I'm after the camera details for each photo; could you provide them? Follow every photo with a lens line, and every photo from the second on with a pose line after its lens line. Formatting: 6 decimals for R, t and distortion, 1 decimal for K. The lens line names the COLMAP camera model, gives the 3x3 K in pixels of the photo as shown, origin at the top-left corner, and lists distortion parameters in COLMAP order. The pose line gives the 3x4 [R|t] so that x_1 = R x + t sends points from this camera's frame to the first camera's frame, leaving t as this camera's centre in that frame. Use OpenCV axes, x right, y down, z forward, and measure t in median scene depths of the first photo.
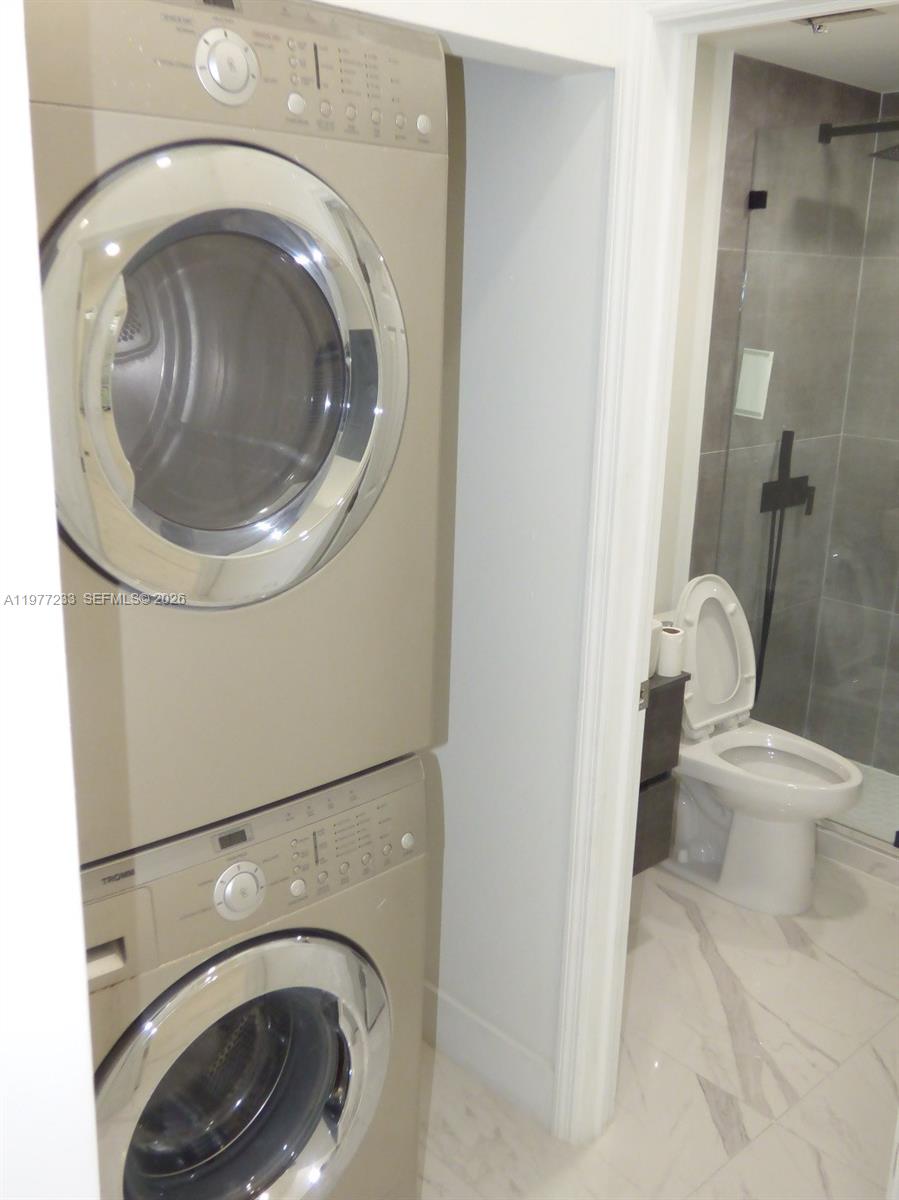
lens RADIAL K [[1138.6, 0, 451.6], [0, 1138.6, 602.1], [0, 0, 1]] dist [-0.014649, 0.000000]
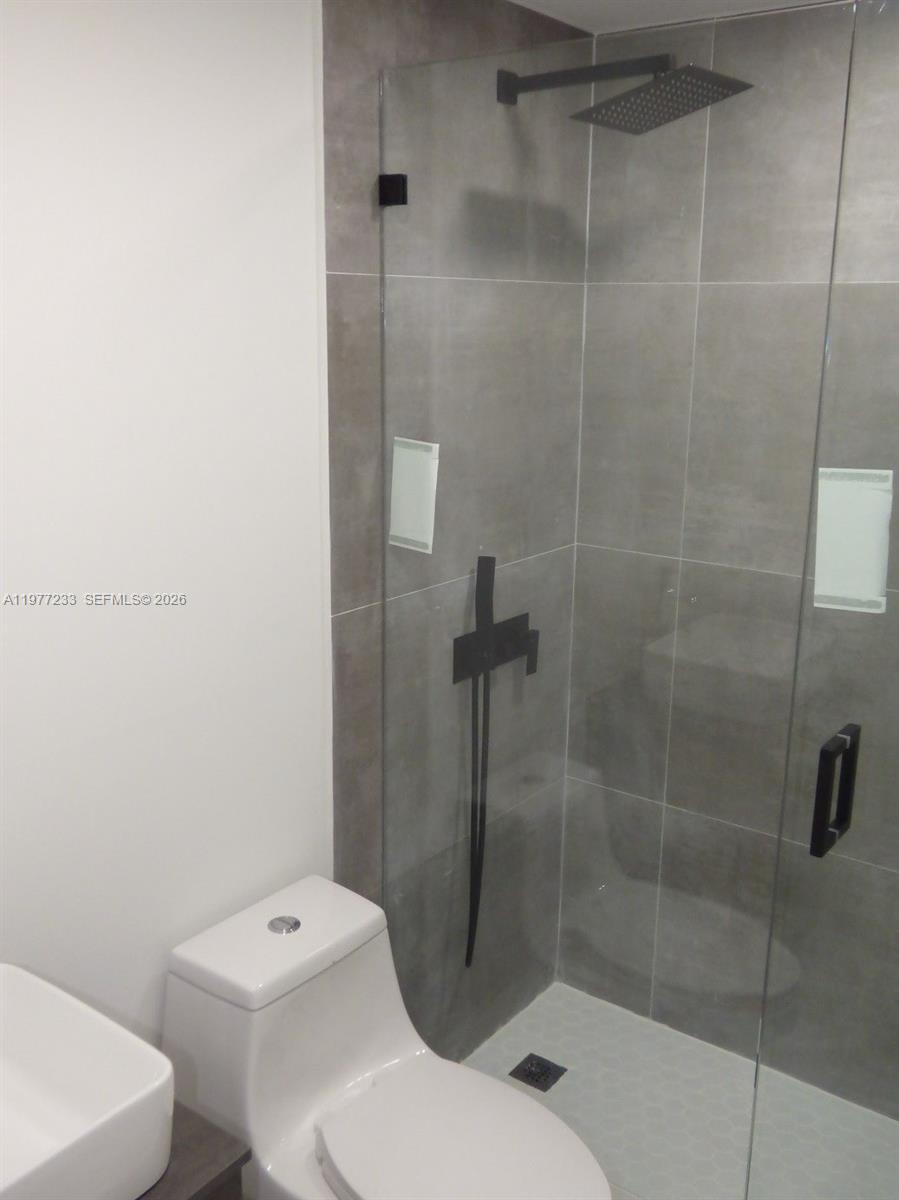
lens RADIAL K [[1138.6, 0, 447.0], [0, 1138.6, 598.1], [0, 0, 1]] dist [-0.014649, 0.000000]
pose [[0.984613, -0.058407, 0.164700, 0.175714], [0.062313, 0.997882, -0.018646, -0.121801], [-0.163262, 0.028622, 0.986167, 0.392678]]
